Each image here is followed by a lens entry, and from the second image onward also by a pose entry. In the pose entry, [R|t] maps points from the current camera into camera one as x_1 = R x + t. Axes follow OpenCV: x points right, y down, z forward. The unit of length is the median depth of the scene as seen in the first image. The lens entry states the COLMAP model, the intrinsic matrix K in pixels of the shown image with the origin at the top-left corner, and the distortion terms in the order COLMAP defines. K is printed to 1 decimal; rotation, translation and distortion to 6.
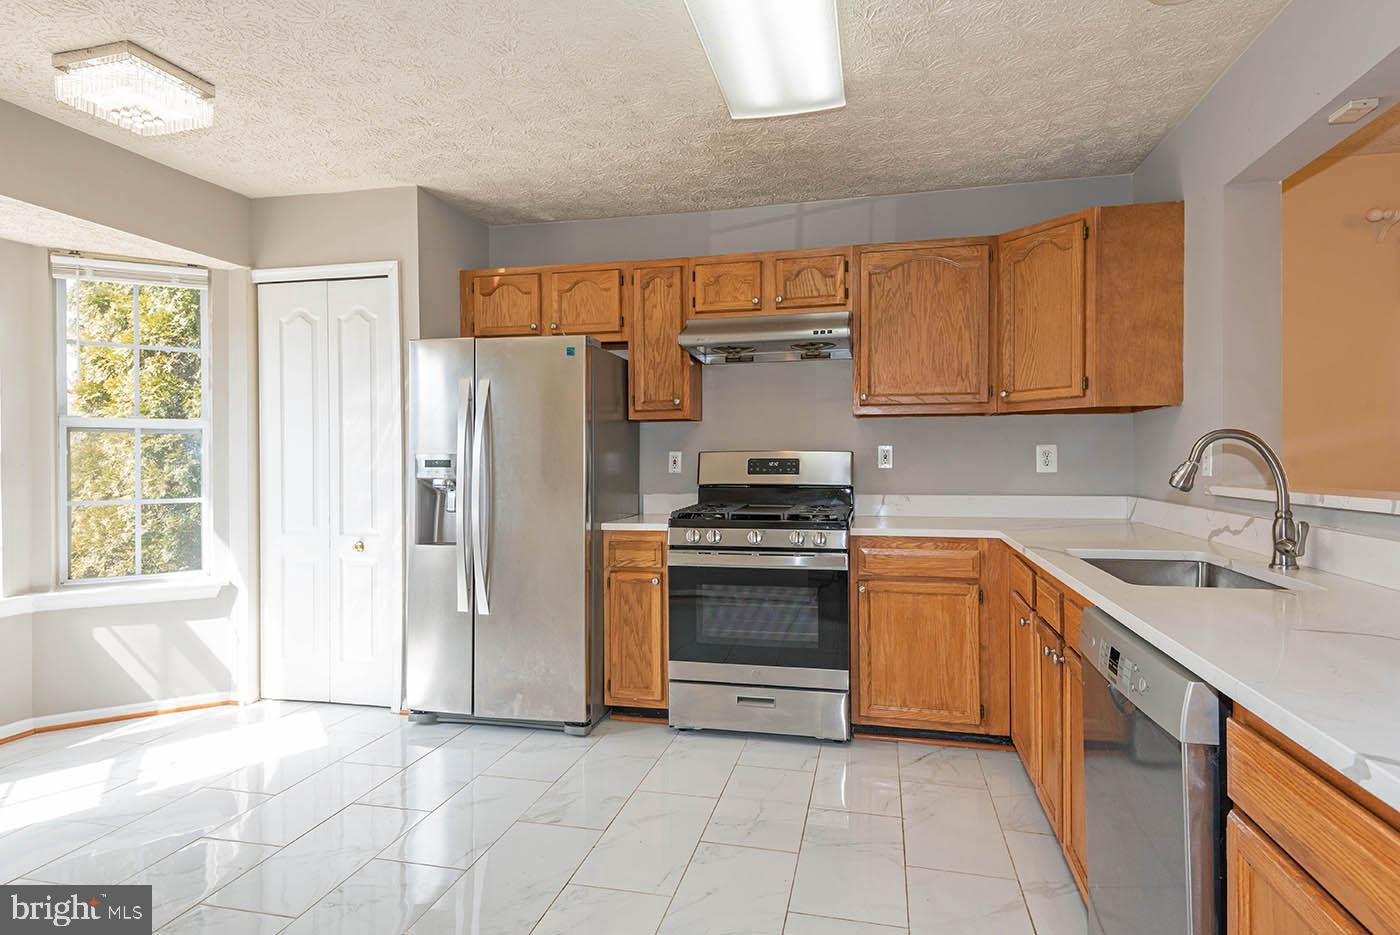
lens RADIAL K [[778.0, 0, 695.7], [0, 778.0, 469.2], [0, 0, 1]] dist [0.041381, -0.030940]
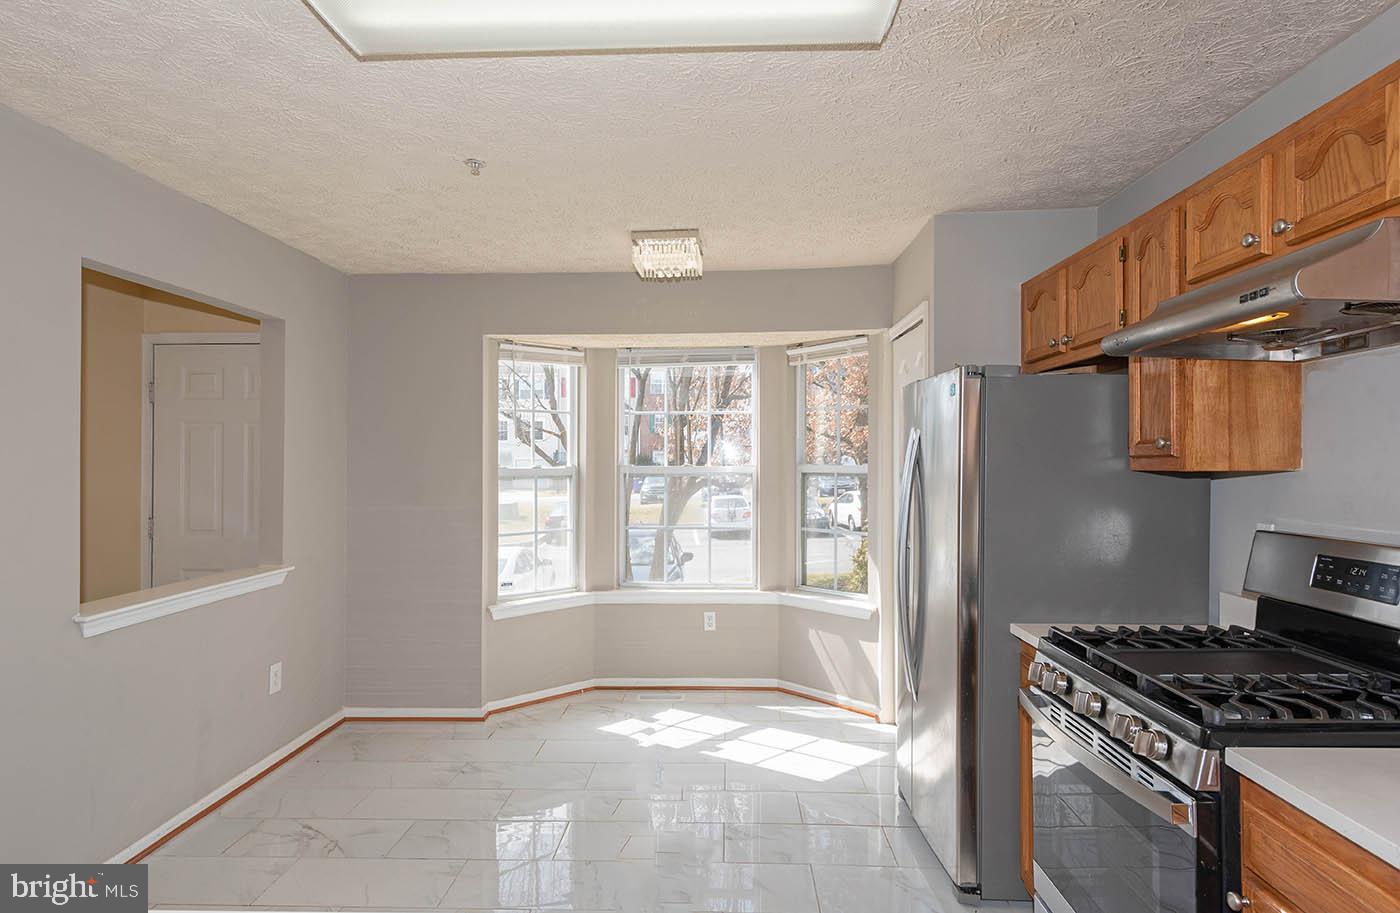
lens RADIAL K [[772.5, 0, 700.0], [0, 772.5, 456.5], [0, 0, 1]] dist [0.000298, -0.000445]
pose [[0.217349, -0.006541, -0.976072, 0.474531], [-0.012590, 0.999876, -0.009504, -0.067735], [0.976013, 0.014354, 0.217239, 0.551385]]
